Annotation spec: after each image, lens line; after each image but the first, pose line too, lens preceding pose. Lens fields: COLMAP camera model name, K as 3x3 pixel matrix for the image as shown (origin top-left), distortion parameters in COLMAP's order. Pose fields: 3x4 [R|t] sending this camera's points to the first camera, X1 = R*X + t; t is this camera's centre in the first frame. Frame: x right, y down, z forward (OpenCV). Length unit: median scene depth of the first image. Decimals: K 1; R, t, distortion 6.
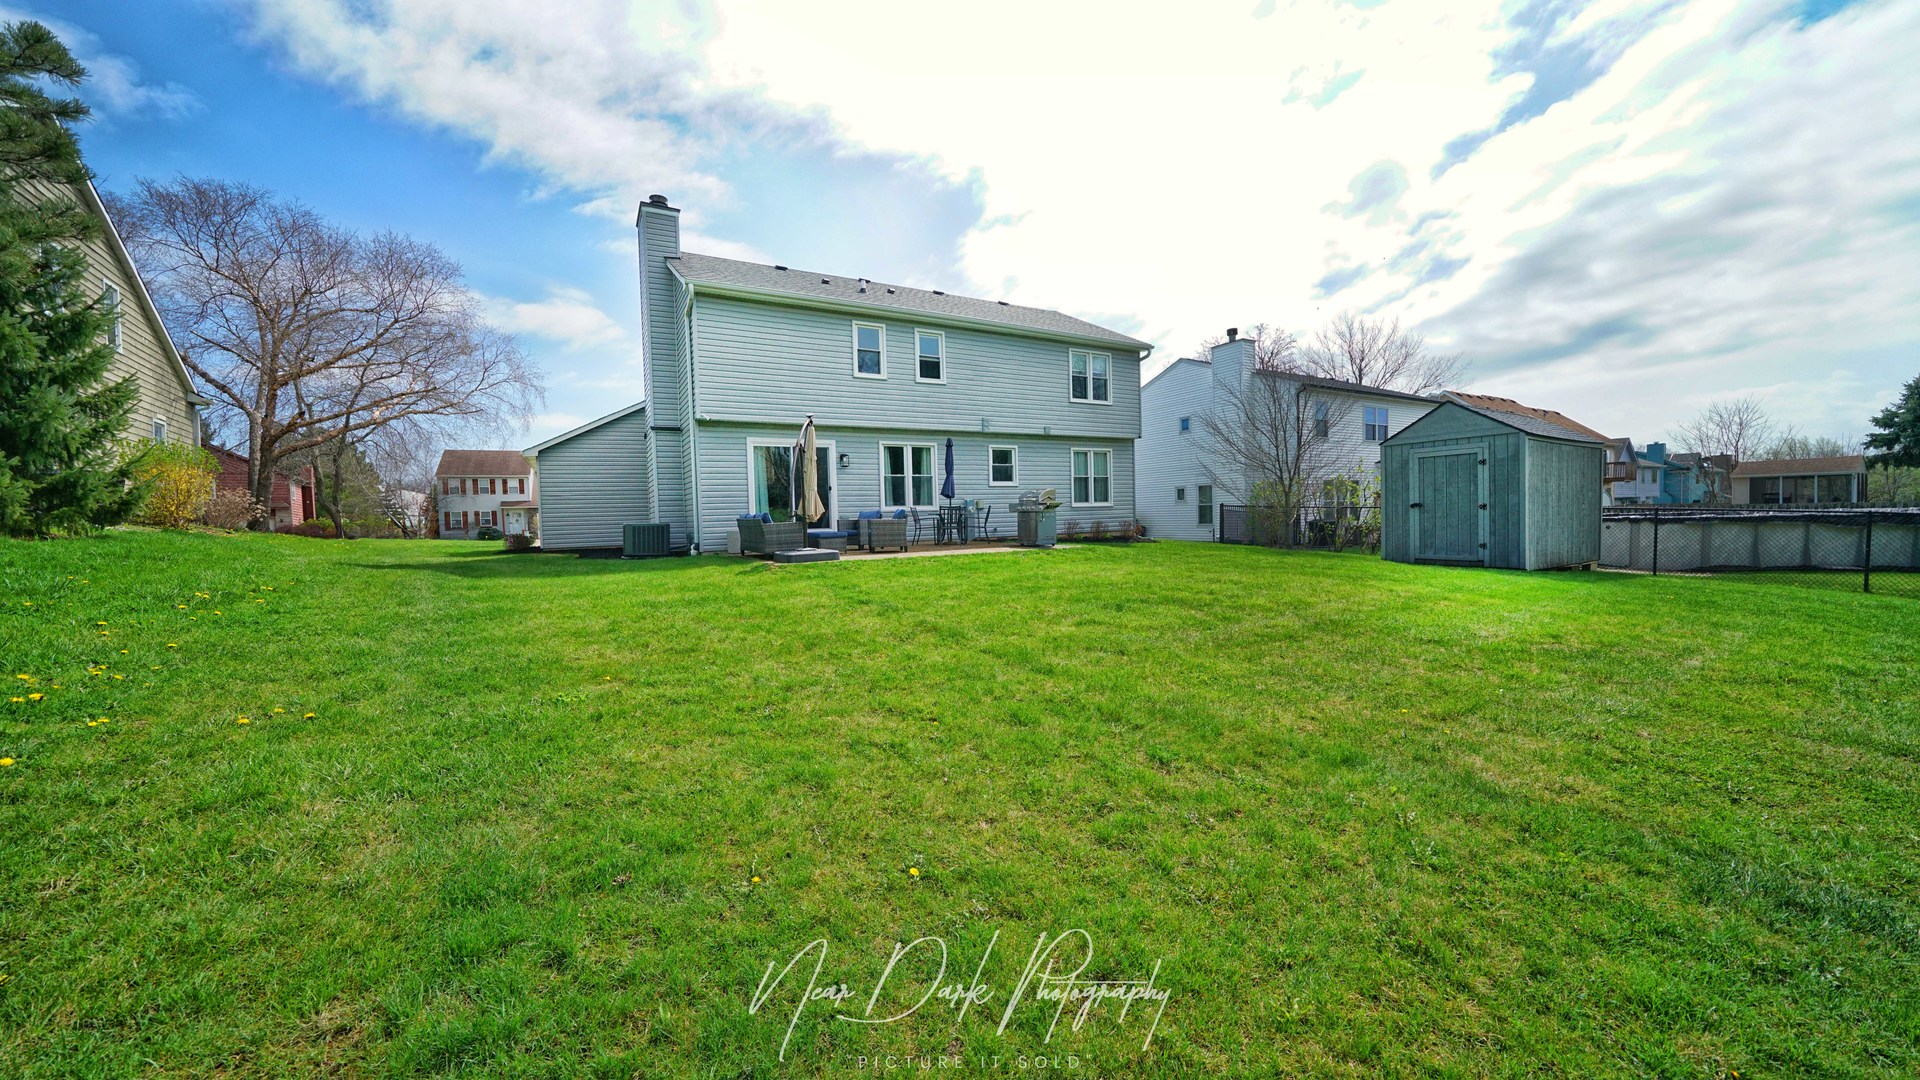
lens RADIAL K [[660.1, 0, 956.3], [0, 660.1, 542.7], [0, 0, 1]] dist [-0.018370, 0.000078]
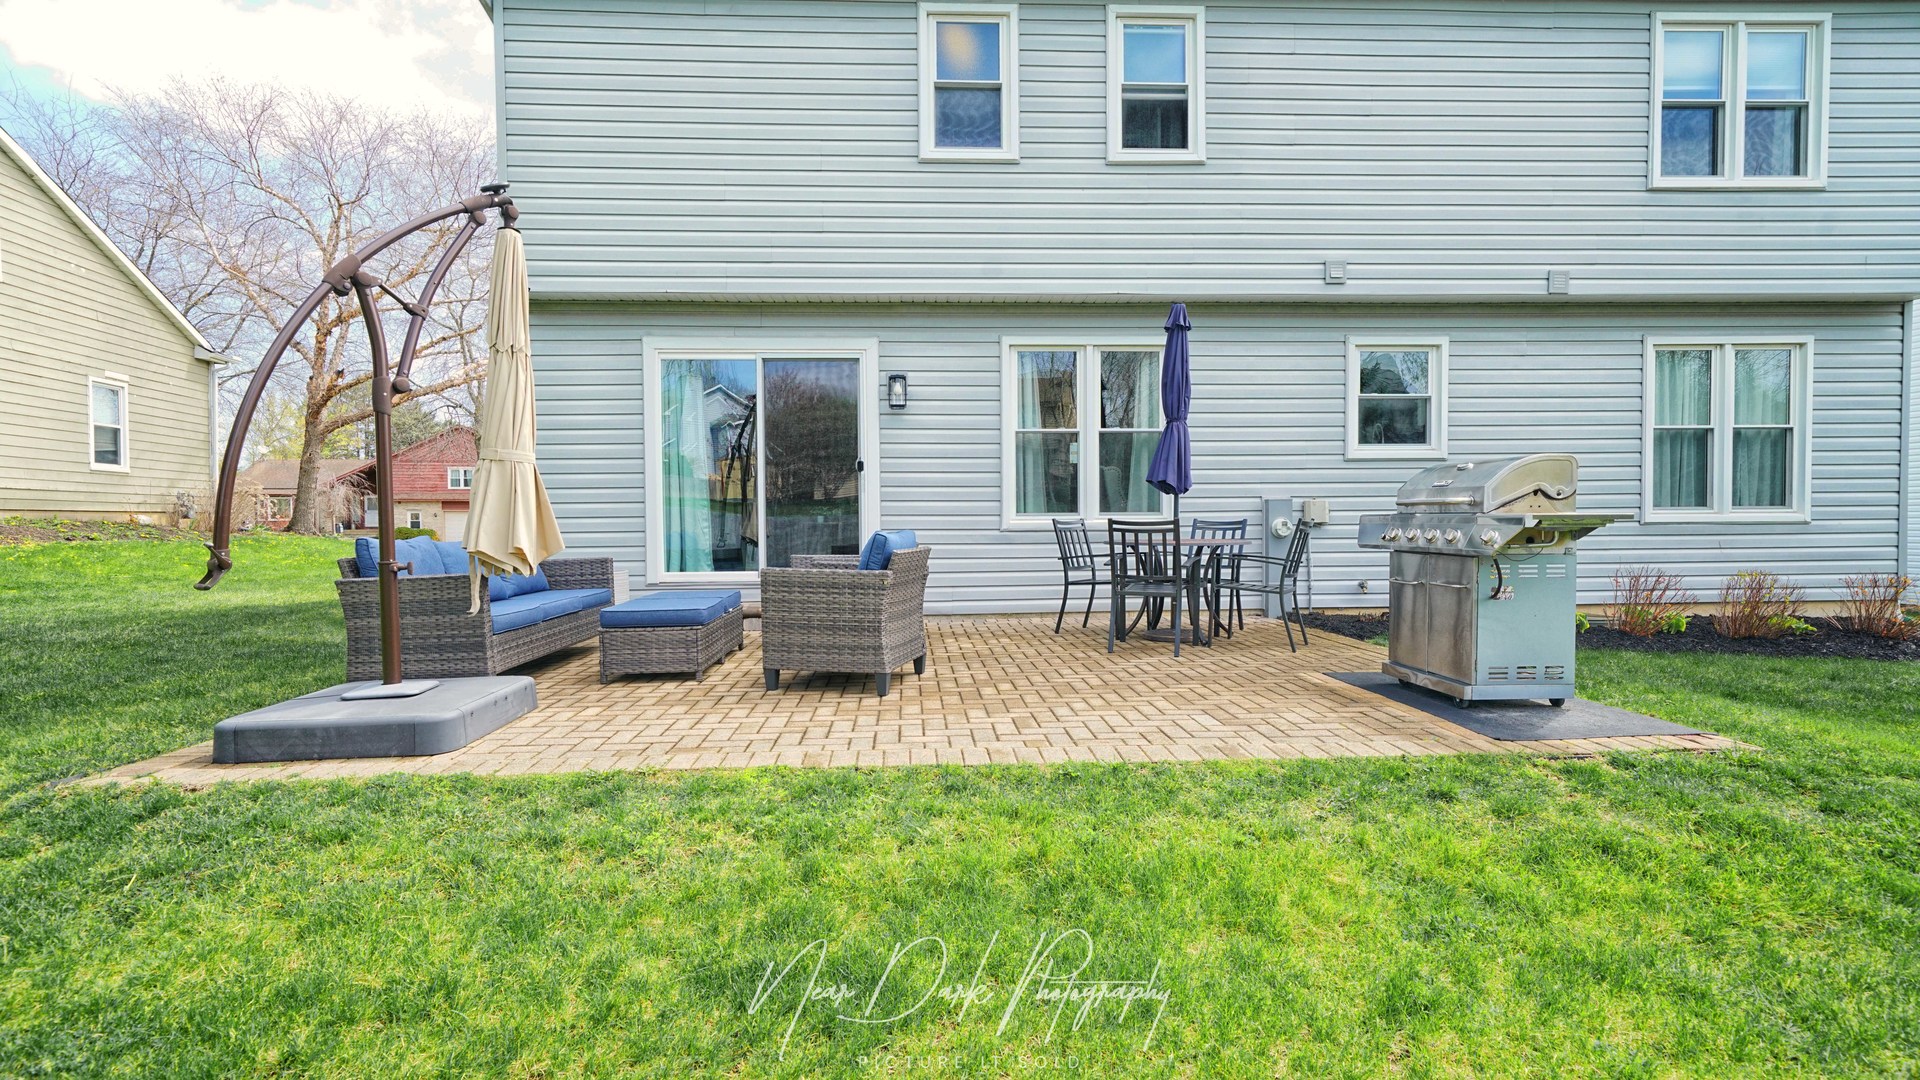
lens RADIAL K [[887.2, 0, 947.5], [0, 887.2, 545.9], [0, 0, 1]] dist [0.009186, 0.000216]
pose [[0.889780, 0.031734, -0.455286, 0.079453], [-0.035356, 0.999375, 0.000560, -0.034101], [0.455019, 0.015599, 0.890345, 0.509226]]
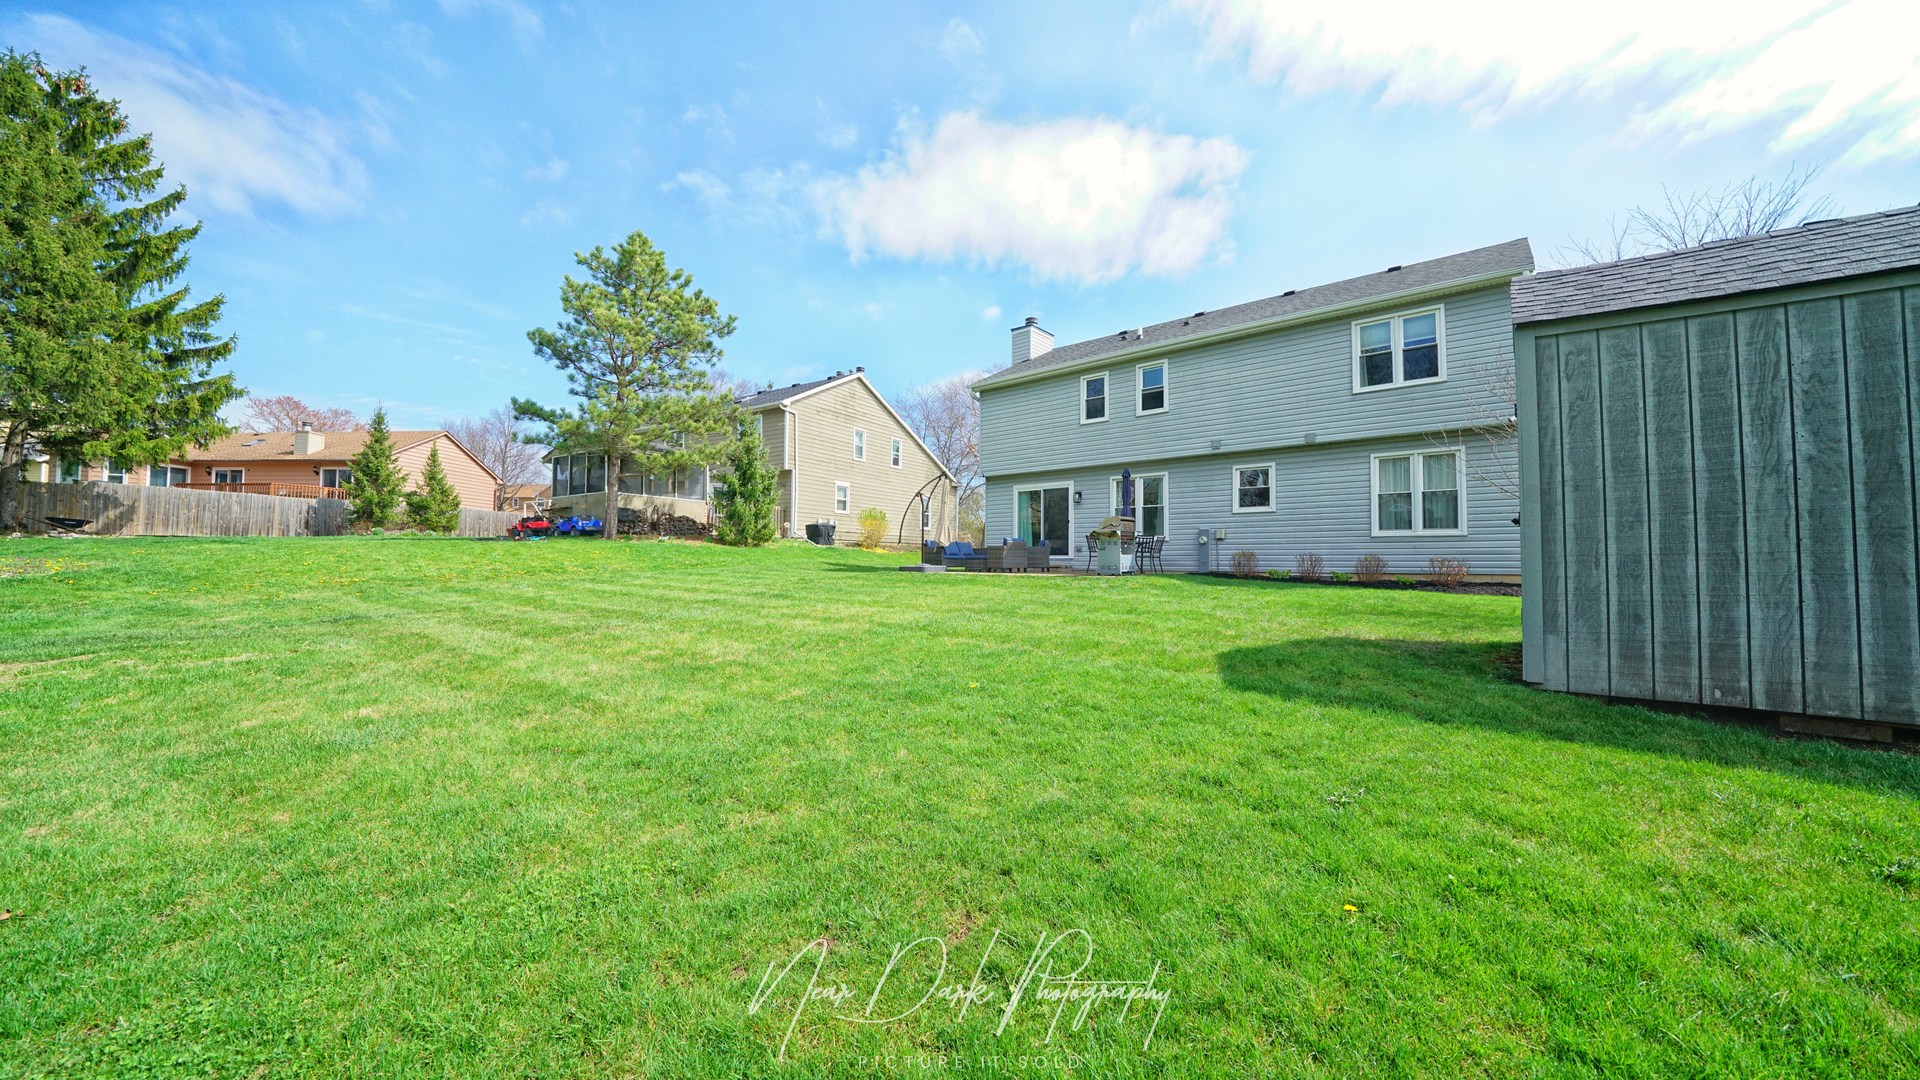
lens RADIAL K [[660.1, 0, 963.8], [0, 660.1, 534.8], [0, 0, 1]] dist [-0.018370, 0.000078]
pose [[0.332566, -0.007621, -0.943049, 0.771846], [-0.051870, 0.998306, -0.026360, -0.016111], [0.941652, 0.057683, 0.331607, 0.388175]]
